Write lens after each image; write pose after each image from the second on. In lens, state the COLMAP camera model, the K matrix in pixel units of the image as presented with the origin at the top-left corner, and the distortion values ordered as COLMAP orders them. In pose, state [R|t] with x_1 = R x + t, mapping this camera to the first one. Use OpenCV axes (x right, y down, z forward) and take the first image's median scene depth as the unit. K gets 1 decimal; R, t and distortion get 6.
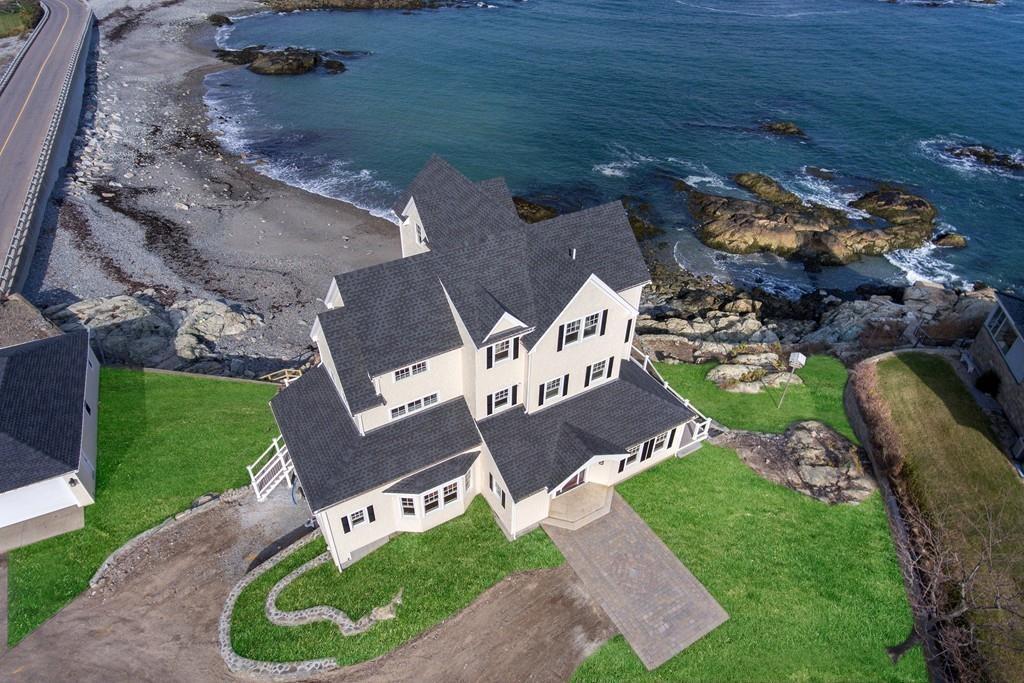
lens RADIAL K [[605.0, 0, 512.0], [0, 605.0, 341.5], [0, 0, 1]] dist [-0.001660, -0.001855]
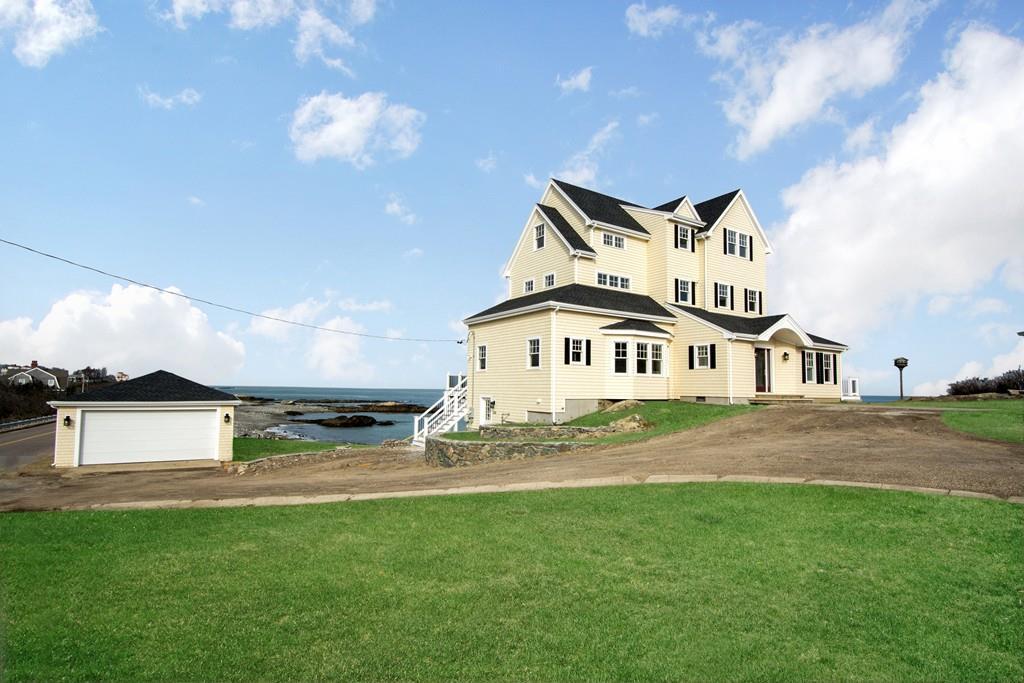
lens RADIAL K [[515.5, 0, 512.7], [0, 515.5, 359.1], [0, 0, 1]] dist [0.000309, 0.000364]
pose [[0.998730, -0.004074, 0.050216, -0.395344], [0.036313, 0.749118, -0.661440, 0.834187], [-0.034923, 0.662424, 0.748315, 0.393559]]
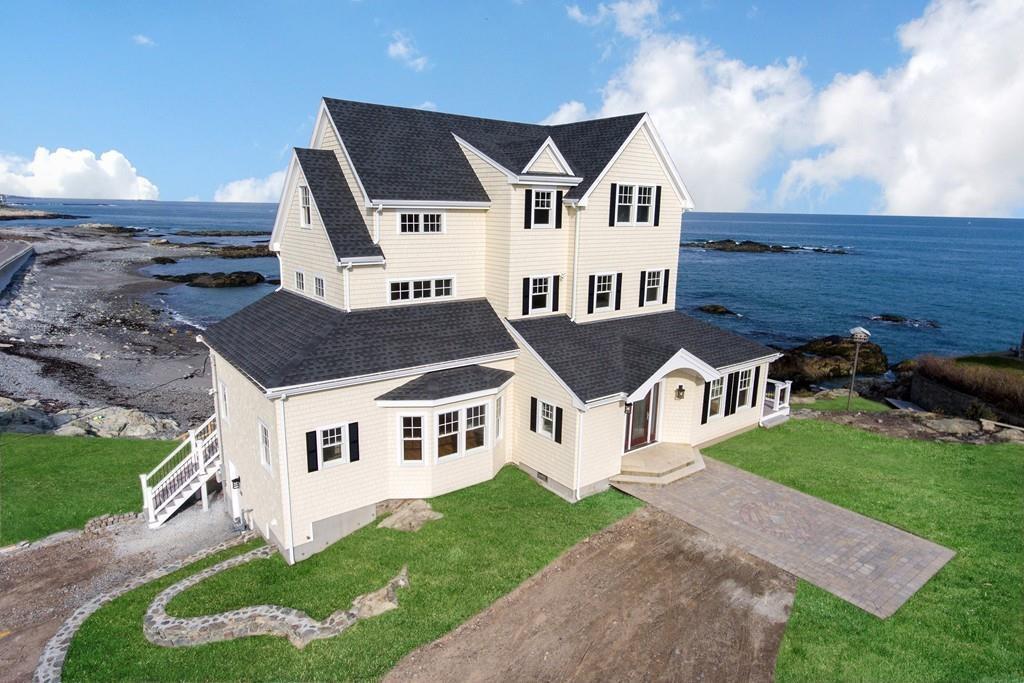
lens RADIAL K [[605.0, 0, 512.0], [0, 605.0, 341.5], [0, 0, 1]] dist [-0.001660, -0.001855]
pose [[0.991745, -0.028839, 0.124937, -0.147584], [0.079081, 0.904562, -0.418944, 0.462185], [-0.100932, 0.425366, 0.899376, 0.388108]]
